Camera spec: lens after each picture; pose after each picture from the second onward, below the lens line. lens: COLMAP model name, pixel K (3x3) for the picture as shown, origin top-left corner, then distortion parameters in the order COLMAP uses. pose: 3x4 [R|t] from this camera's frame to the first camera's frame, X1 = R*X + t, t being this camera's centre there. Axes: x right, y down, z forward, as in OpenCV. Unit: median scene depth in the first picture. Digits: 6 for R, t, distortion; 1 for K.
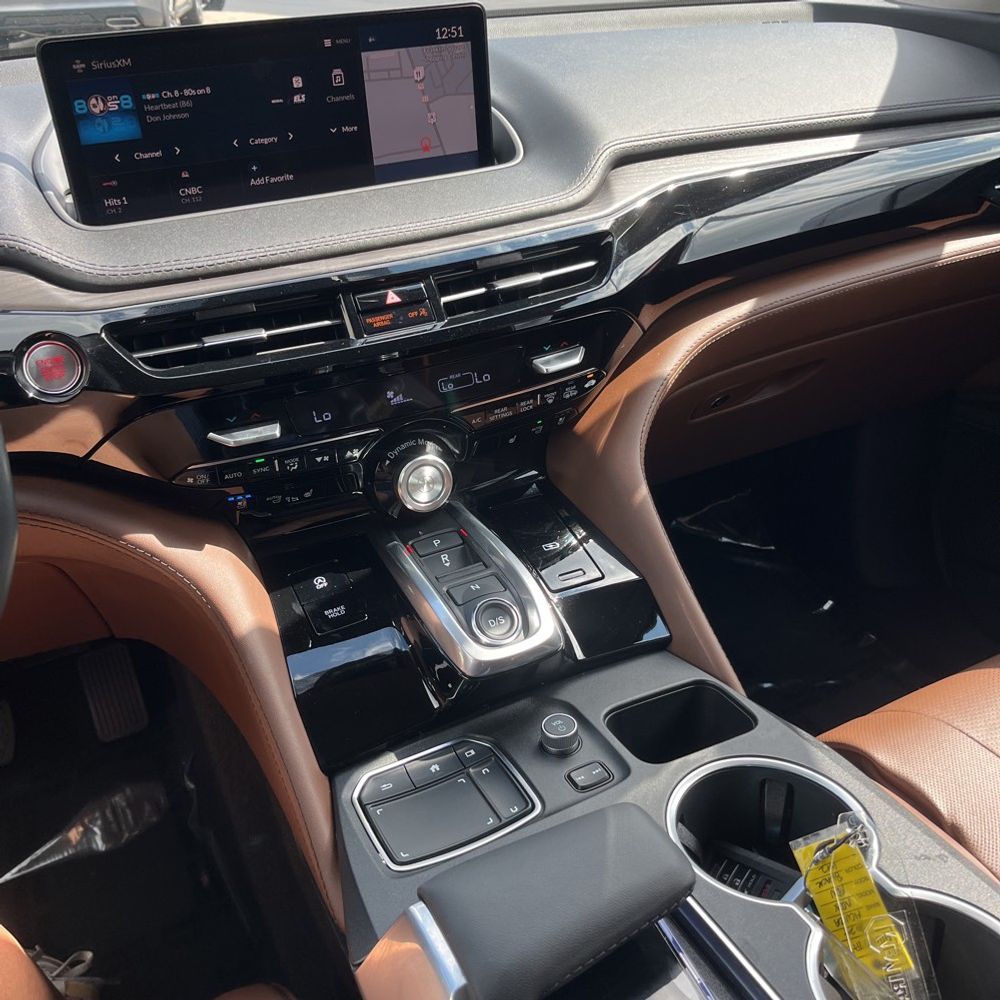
lens RADIAL K [[1015.5, 0, 504.1], [0, 1015.5, 500.5], [0, 0, 1]] dist [0.019022, 0.000000]
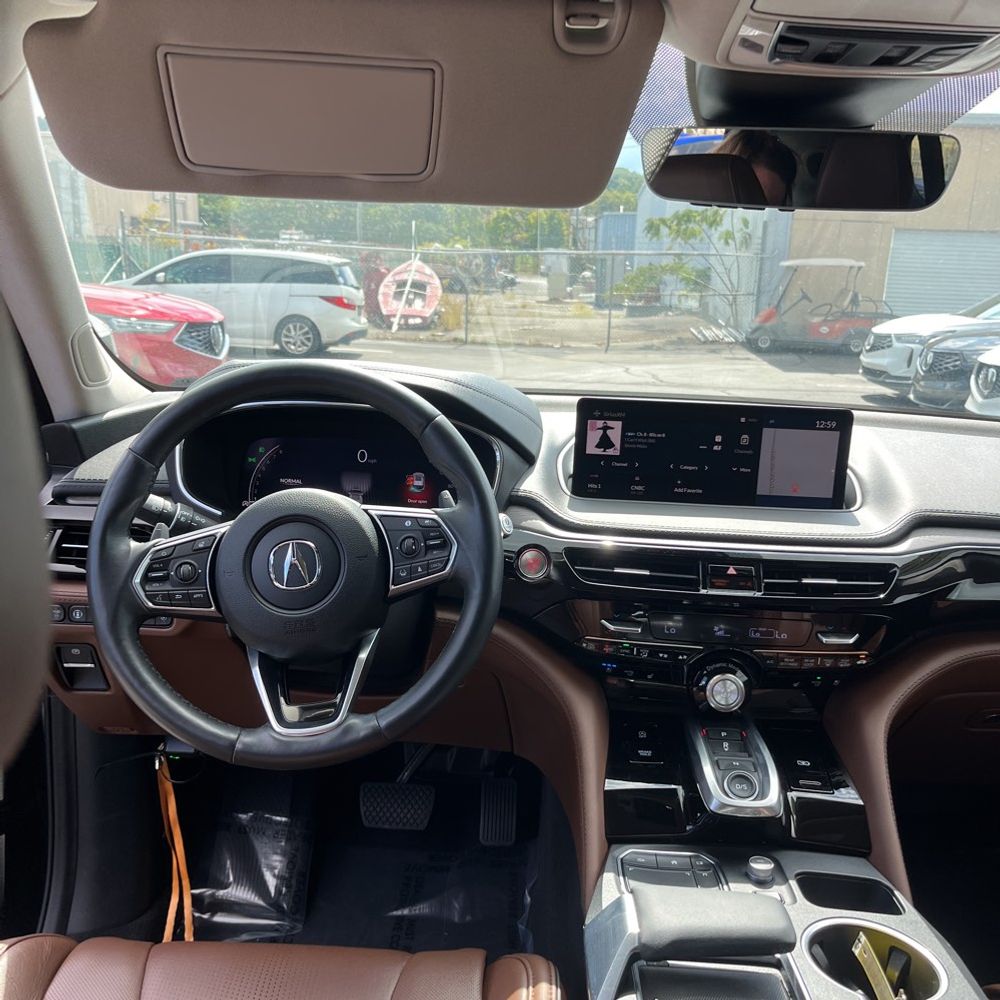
lens RADIAL K [[1015.5, 0, 502.9], [0, 1015.5, 496.9], [0, 0, 1]] dist [0.019022, 0.000000]
pose [[0.871162, 0.184270, -0.455106, 0.272794], [-0.311216, 0.924155, -0.221543, 0.155231], [0.379765, 0.334637, 0.862437, -0.542099]]
